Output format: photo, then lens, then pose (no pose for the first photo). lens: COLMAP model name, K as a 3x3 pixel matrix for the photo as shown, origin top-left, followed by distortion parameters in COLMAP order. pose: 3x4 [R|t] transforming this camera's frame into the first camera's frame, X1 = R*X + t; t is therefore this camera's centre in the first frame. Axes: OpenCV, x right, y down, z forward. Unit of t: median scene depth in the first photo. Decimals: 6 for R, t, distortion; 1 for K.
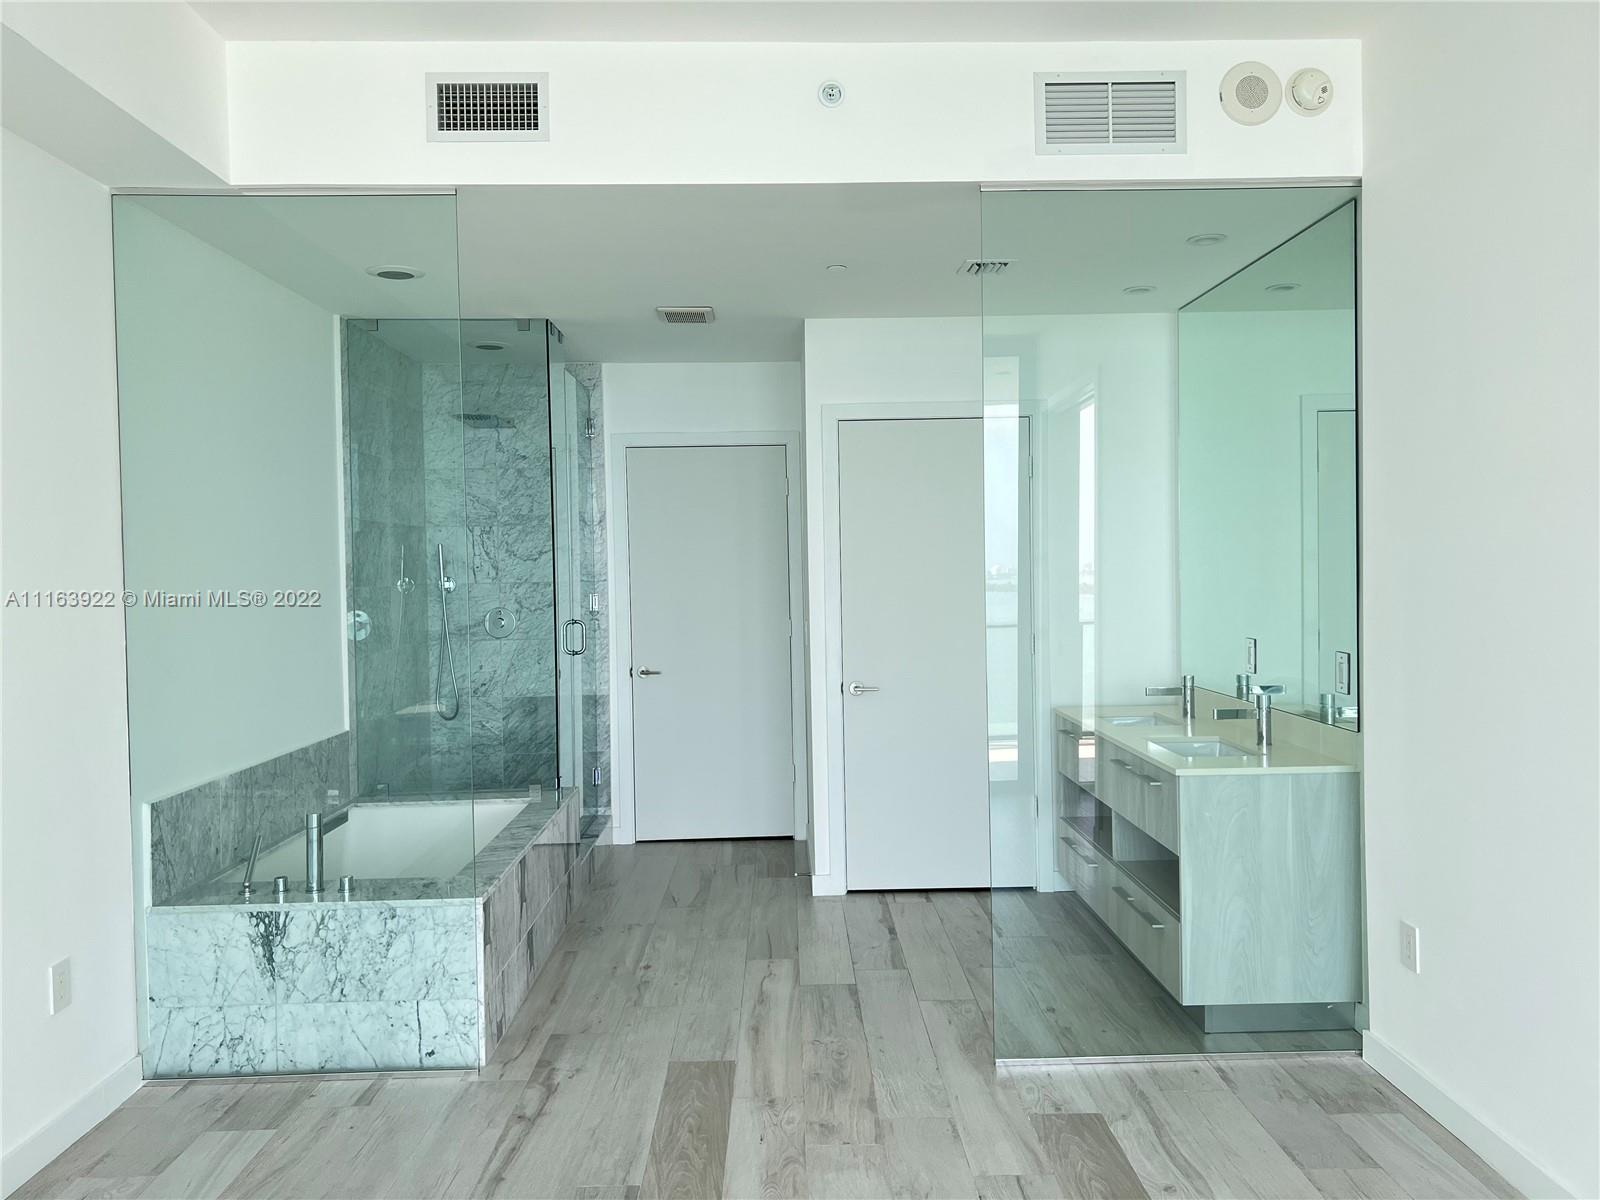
lens RADIAL K [[1202.5, 0, 795.7], [0, 1202.5, 597.3], [0, 0, 1]] dist [0.045921, -0.054276]
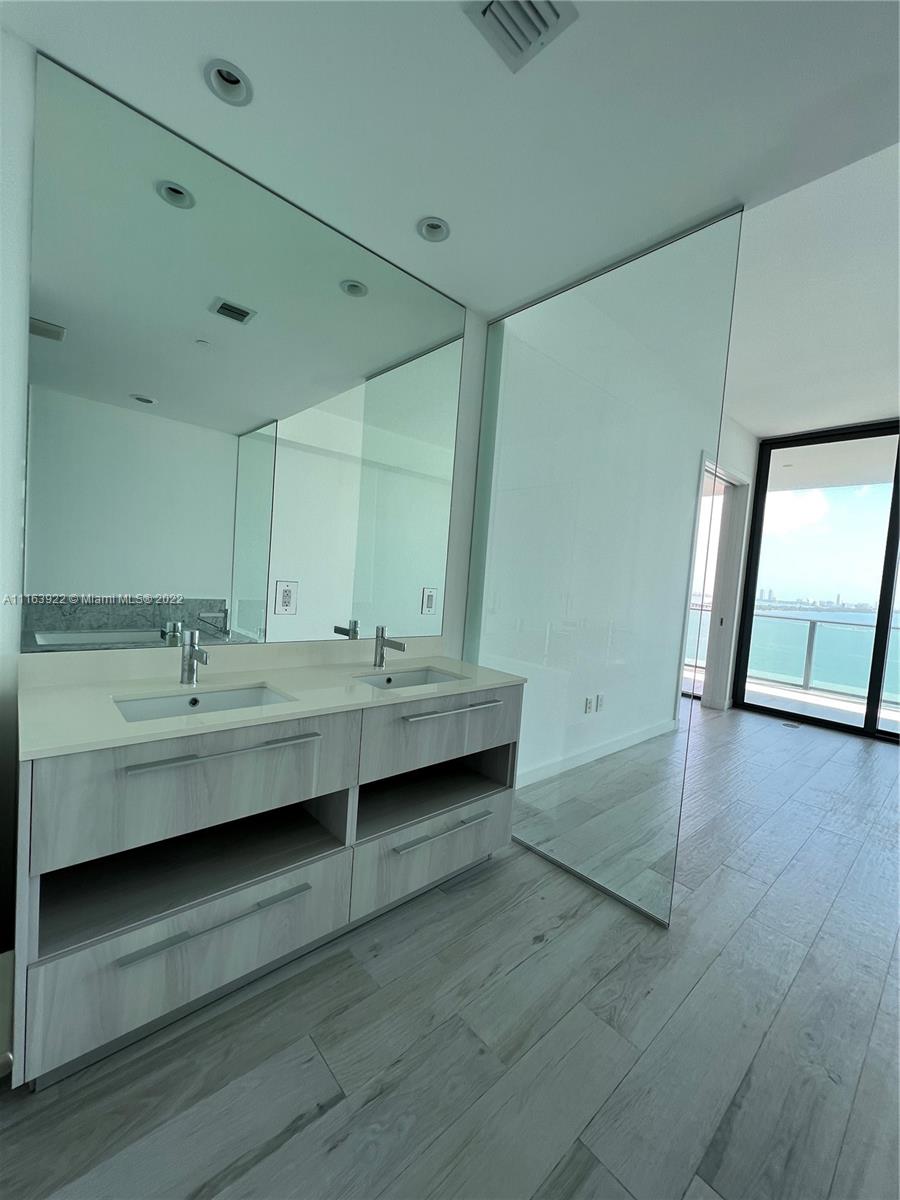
lens RADIAL K [[480.2, 0, 448.1], [0, 480.2, 601.2], [0, 0, 1]] dist [-0.002670, 0.001045]
pose [[-0.658209, -0.069439, 0.749626, -0.032285], [-0.040369, 0.997560, 0.056959, 0.024674], [-0.751752, 0.007230, -0.659406, 1.362139]]
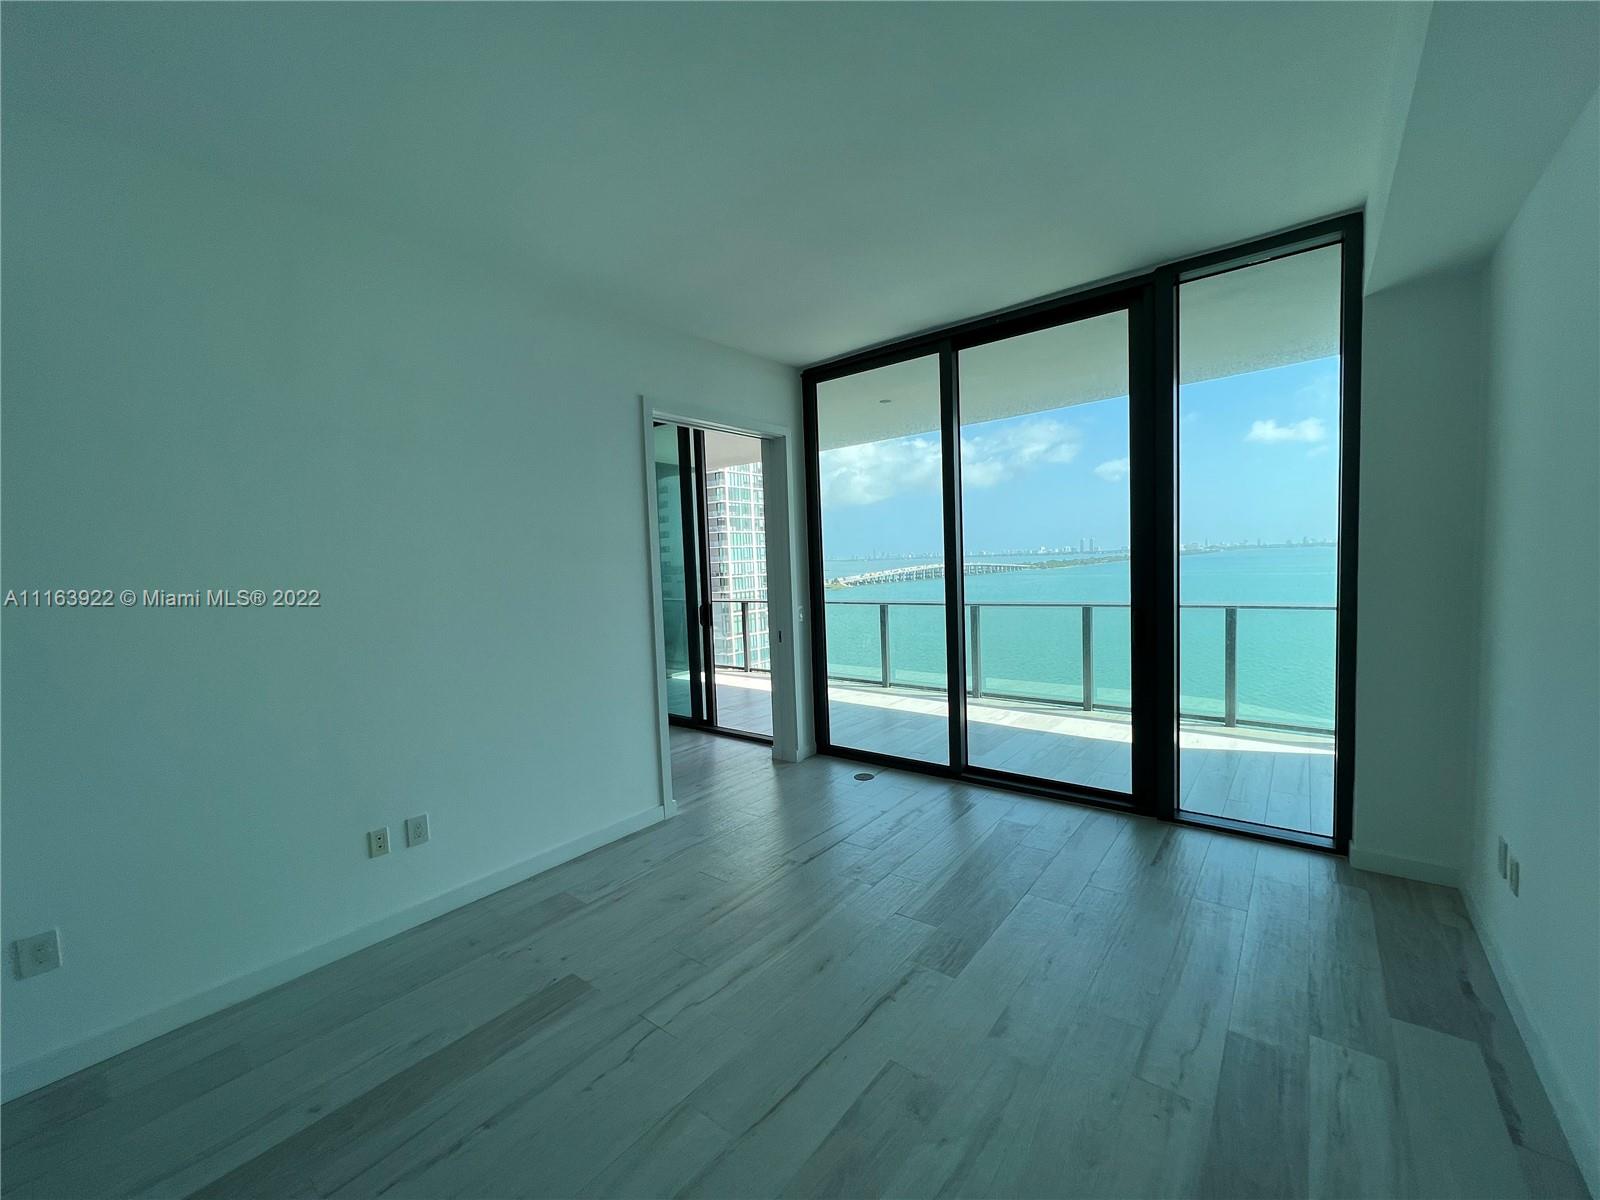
lens RADIAL K [[640.3, 0, 802.1], [0, 640.3, 607.2], [0, 0, 1]] dist [-0.002670, 0.001045]
pose [[-0.773830, 0.003161, 0.633386, -0.356484], [0.069716, 0.994337, 0.080212, -0.026565], [-0.629545, 0.106228, -0.769668, 0.821654]]
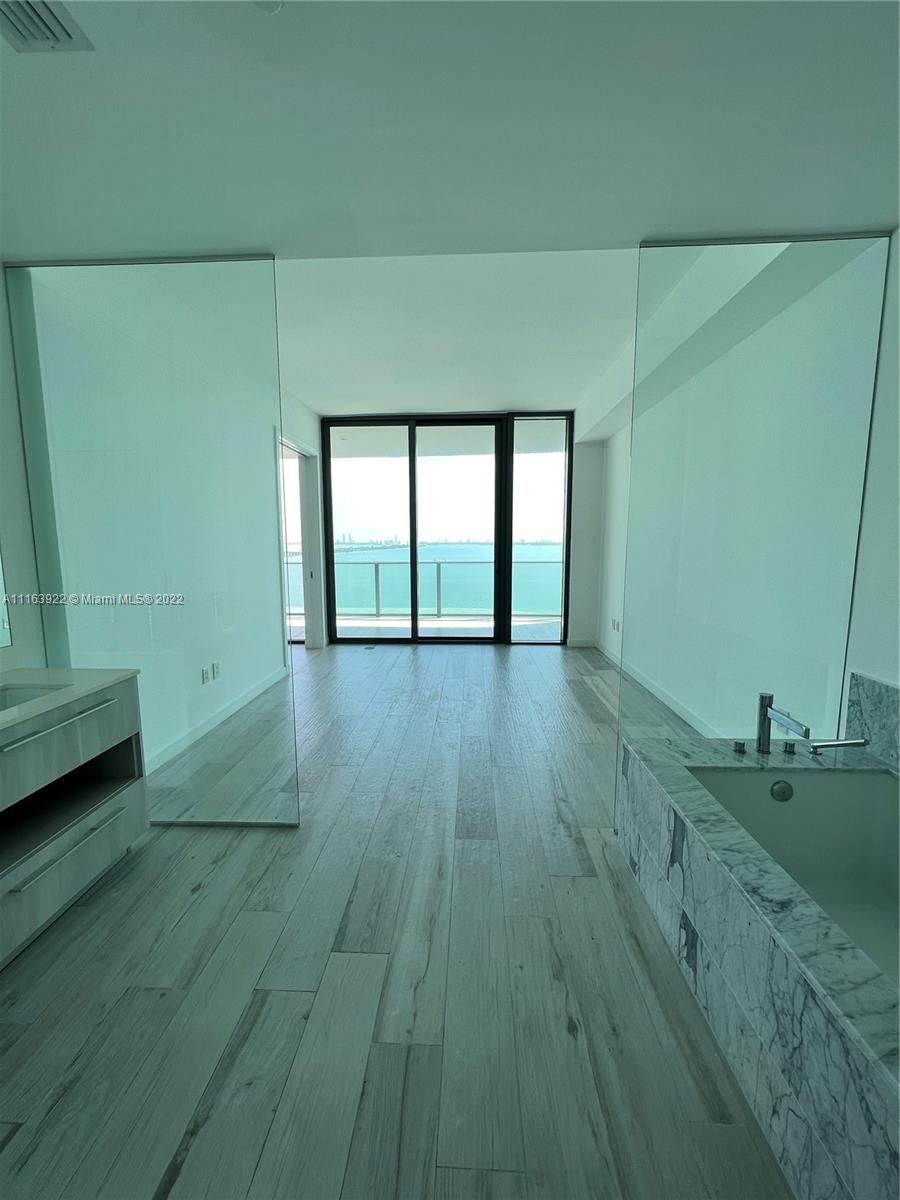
lens RADIAL K [[480.2, 0, 447.7], [0, 480.2, 602.8], [0, 0, 1]] dist [-0.002670, 0.001045]
pose [[-0.997880, 0.015071, 0.063308, -0.077031], [0.024530, 0.988167, 0.151405, -0.009734], [-0.060277, 0.152637, -0.986442, 1.443927]]
